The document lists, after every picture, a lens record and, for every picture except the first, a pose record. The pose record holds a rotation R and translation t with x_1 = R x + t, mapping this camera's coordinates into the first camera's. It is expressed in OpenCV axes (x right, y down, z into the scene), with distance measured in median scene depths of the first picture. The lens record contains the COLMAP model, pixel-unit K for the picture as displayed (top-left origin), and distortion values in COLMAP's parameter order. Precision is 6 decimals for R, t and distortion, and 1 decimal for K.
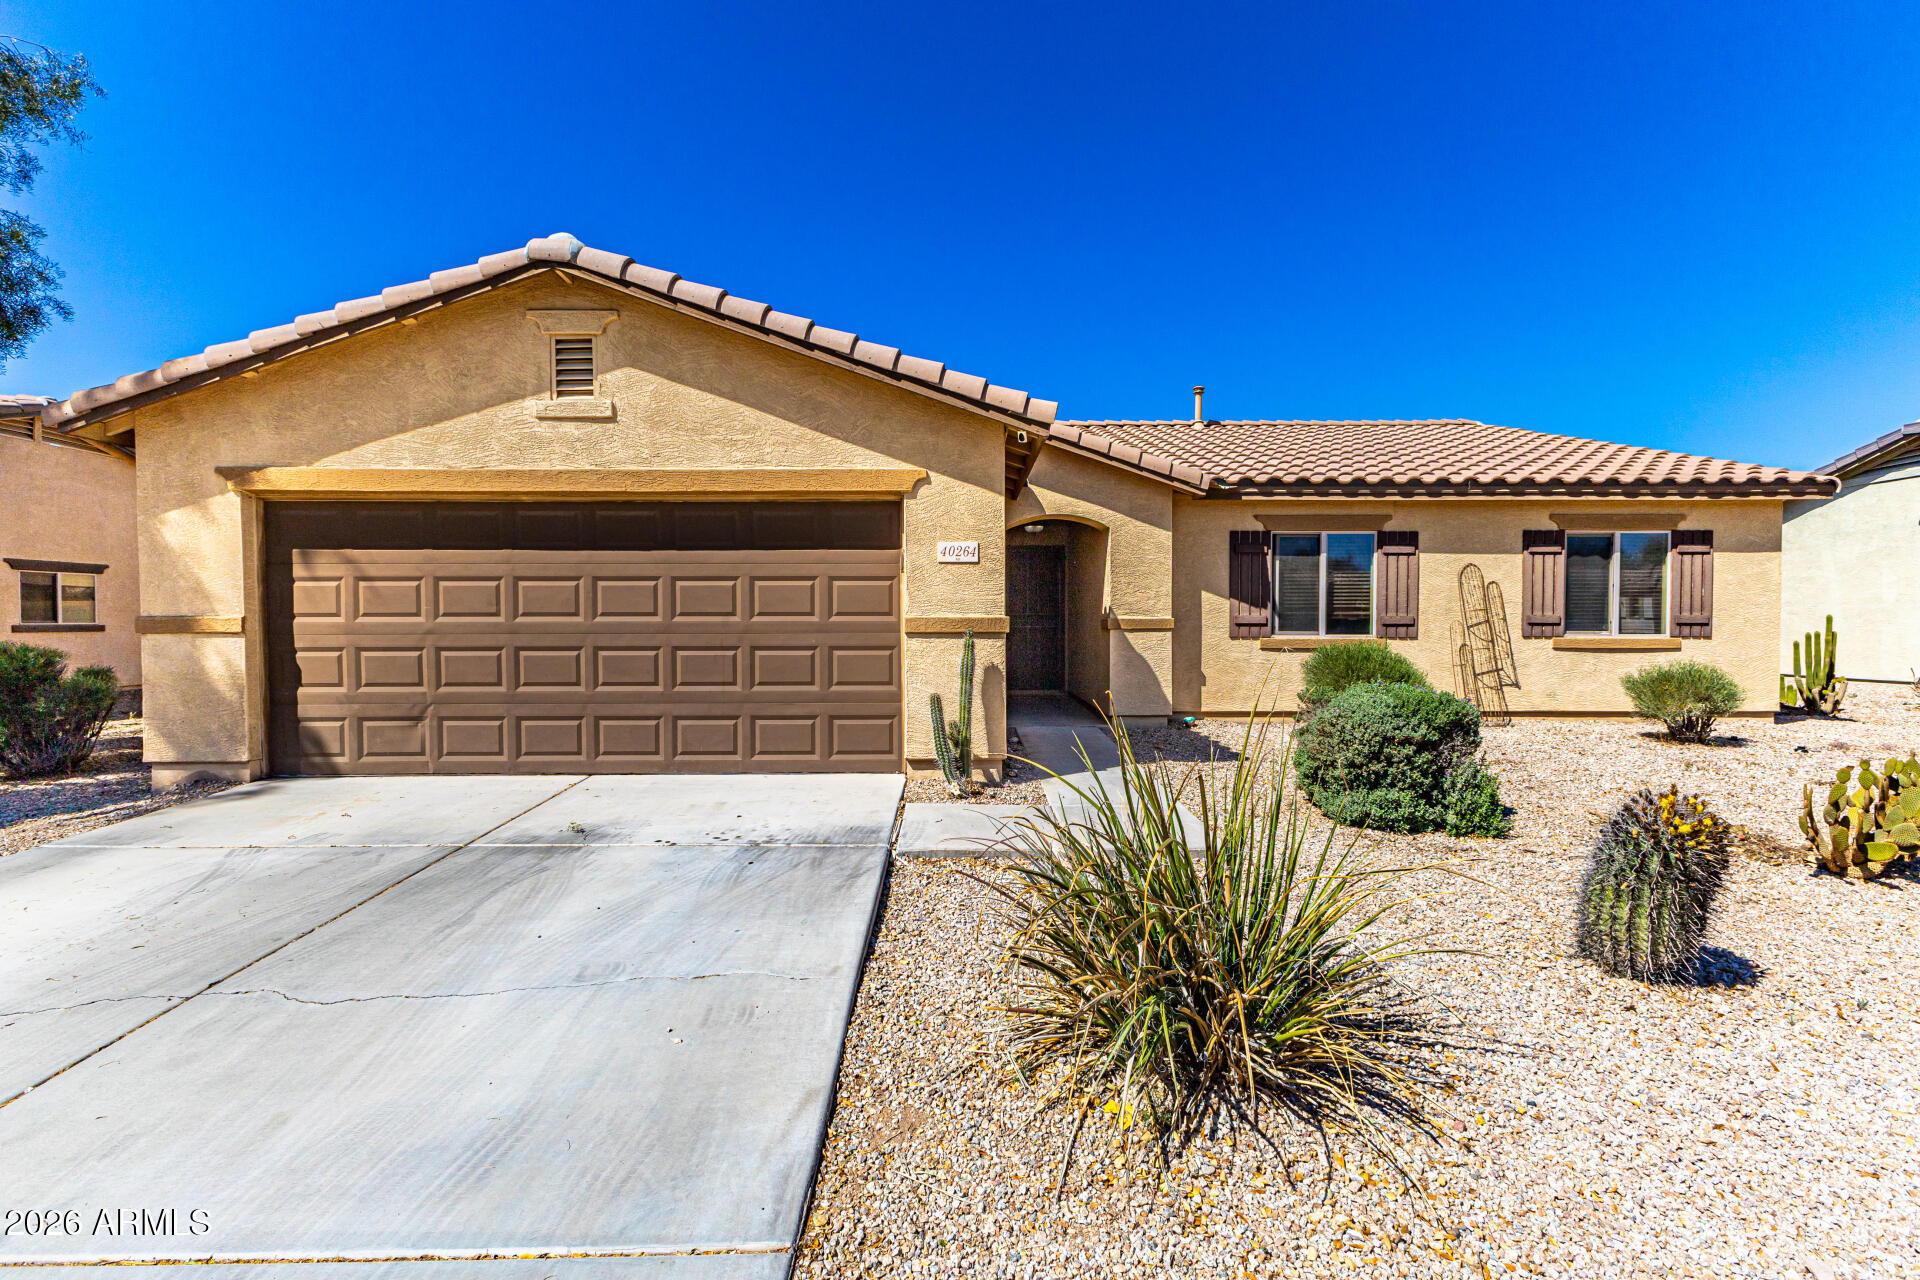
lens RADIAL K [[807.7, 0, 961.7], [0, 807.7, 637.7], [0, 0, 1]] dist [0.012734, -0.000611]
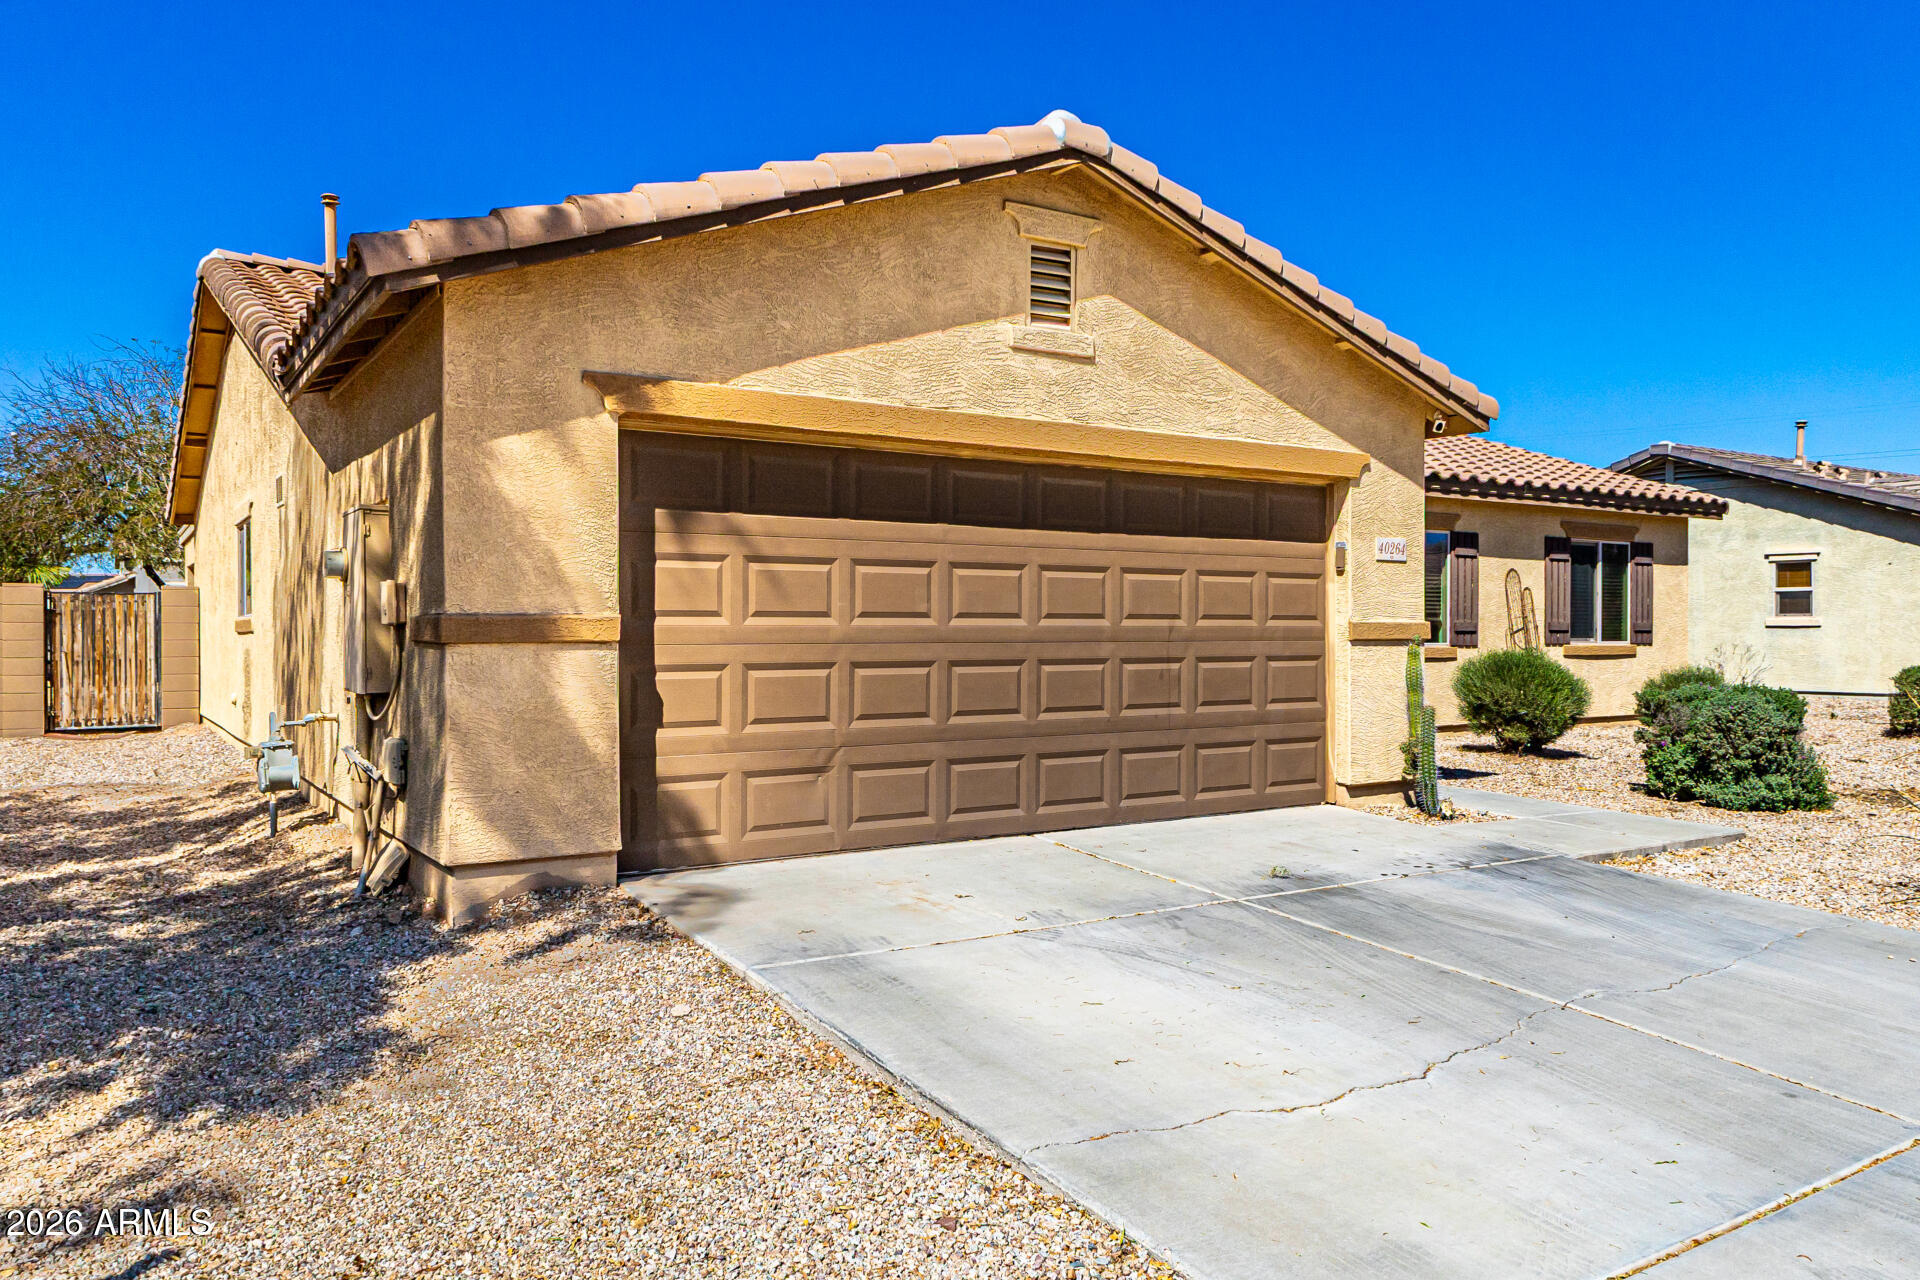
lens RADIAL K [[1336.5, 0, 957.1], [0, 1336.5, 636.9], [0, 0, 1]] dist [0.008494, 0.006875]
pose [[0.846741, -0.000612, 0.532004, -1.167852], [0.007159, 0.999922, -0.010245, 0.002168], [-0.531956, 0.012483, 0.846680, 0.006656]]
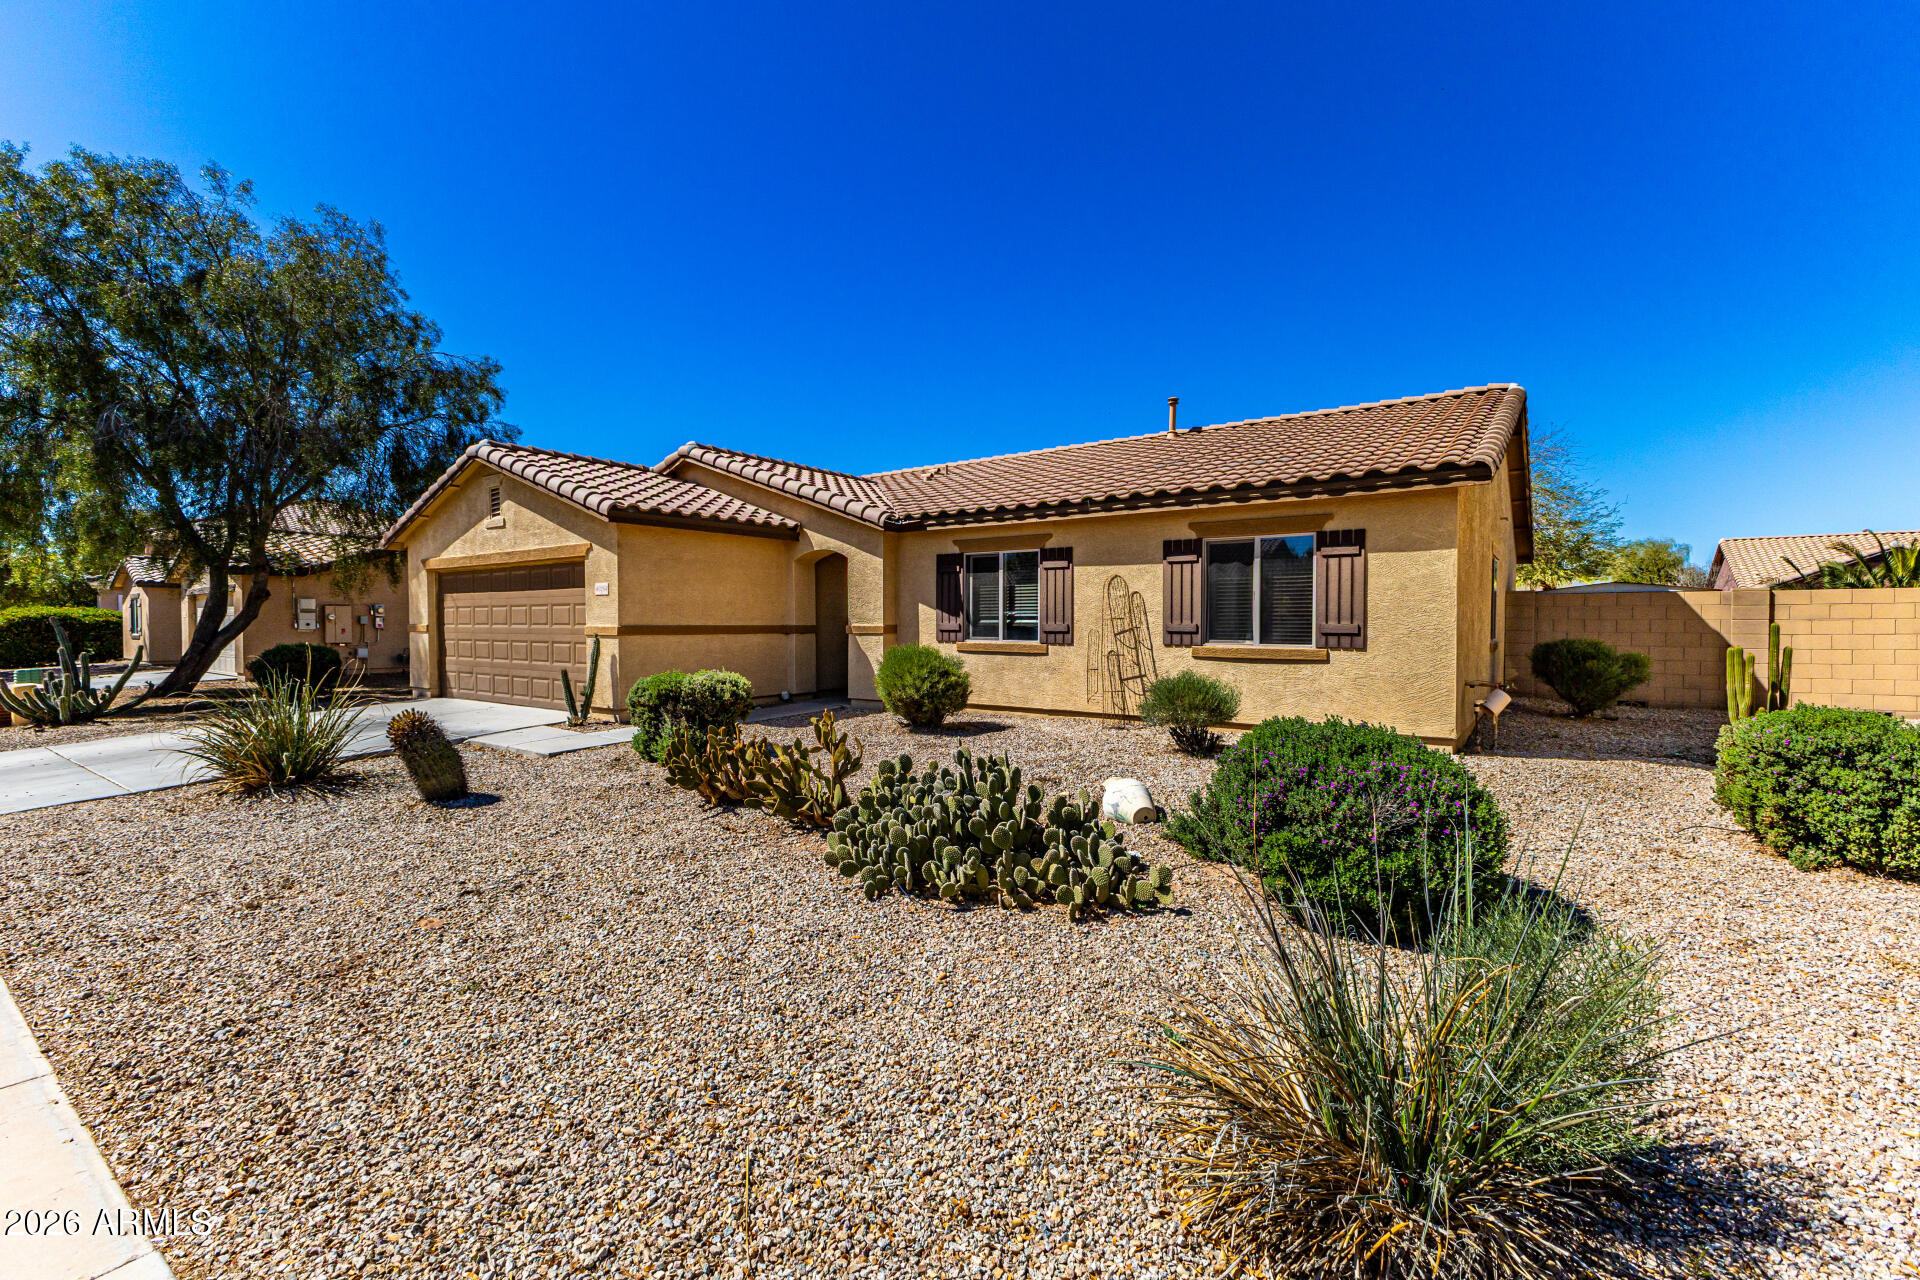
lens RADIAL K [[835.3, 0, 955.0], [0, 835.3, 633.0], [0, 0, 1]] dist [0.016457, -0.003978]
pose [[0.801063, 0.007571, -0.598532, 1.667576], [-0.015651, 0.999843, -0.008300, -0.004545], [0.598375, 0.016016, 0.801056, 0.000444]]
